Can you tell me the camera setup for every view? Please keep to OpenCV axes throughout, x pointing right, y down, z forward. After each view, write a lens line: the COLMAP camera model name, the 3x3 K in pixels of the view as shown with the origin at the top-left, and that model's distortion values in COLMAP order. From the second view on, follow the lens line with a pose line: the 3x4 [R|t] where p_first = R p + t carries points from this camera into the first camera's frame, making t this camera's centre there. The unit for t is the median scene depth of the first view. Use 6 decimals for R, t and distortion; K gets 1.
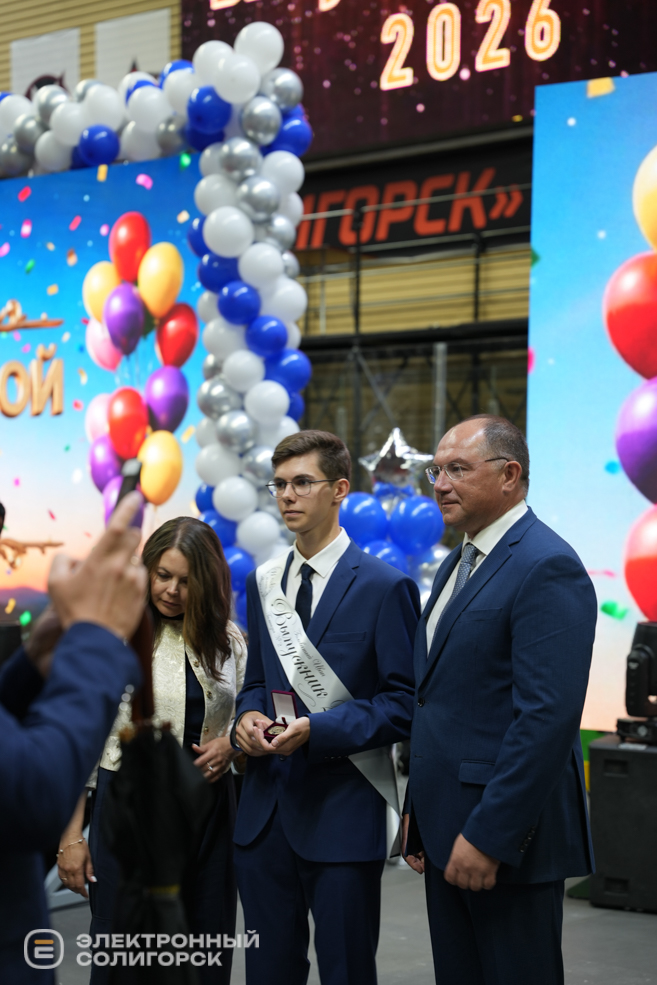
lens RADIAL K [[1852.5, 0, 328.5], [0, 1852.5, 492.5], [0, 0, 1]] dist [0.494567, -1.175401]
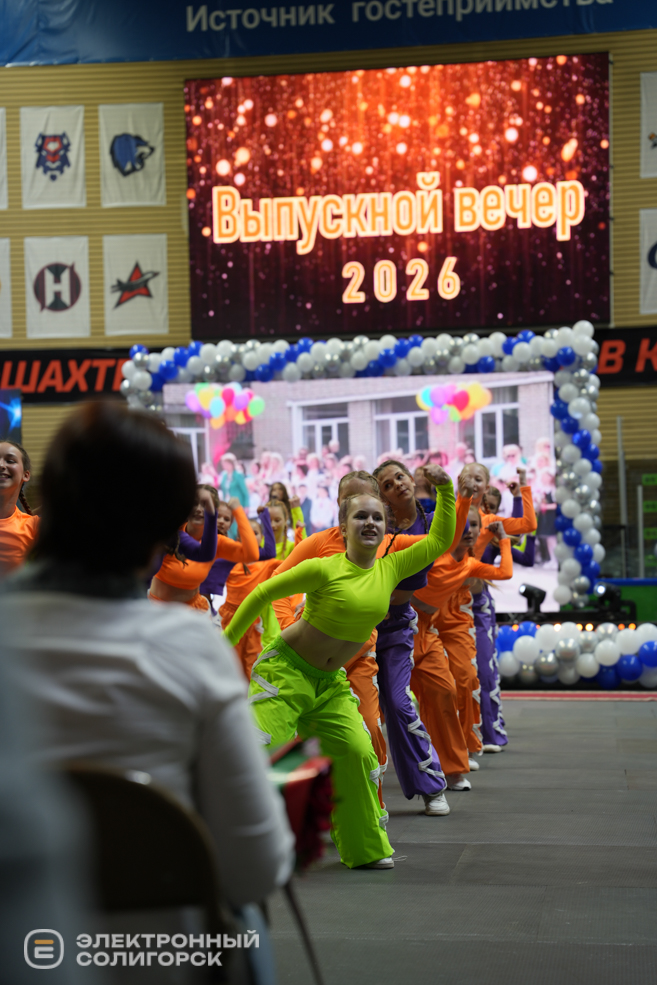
lens RADIAL K [[1852.5, 0, 328.5], [0, 1852.5, 492.5], [0, 0, 1]] dist [0.494567, -1.175401]
pose [[0.845448, 0.001574, 0.534055, -0.966129], [0.015989, 0.999473, -0.028258, 0.016178], [-0.533818, 0.032429, 0.844977, -0.491700]]
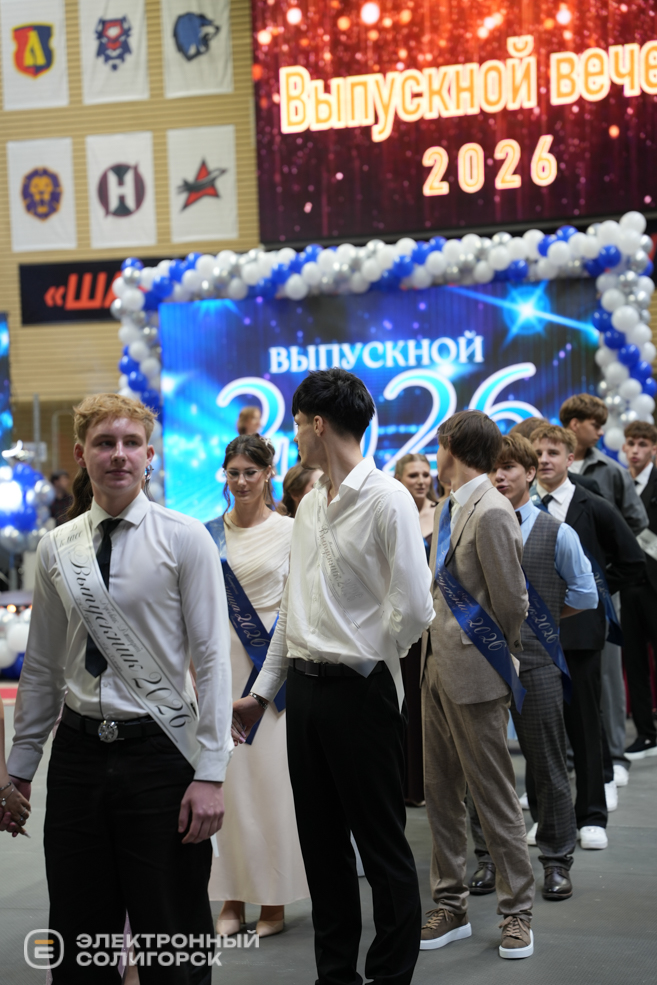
lens RADIAL K [[1852.5, 0, 328.5], [0, 1852.5, 492.5], [0, 0, 1]] dist [0.494567, -1.175401]
pose [[0.926198, -0.041910, 0.374700, -0.668964], [0.032818, 0.998992, 0.030617, -0.017922], [-0.375606, -0.016061, 0.926640, -0.432325]]
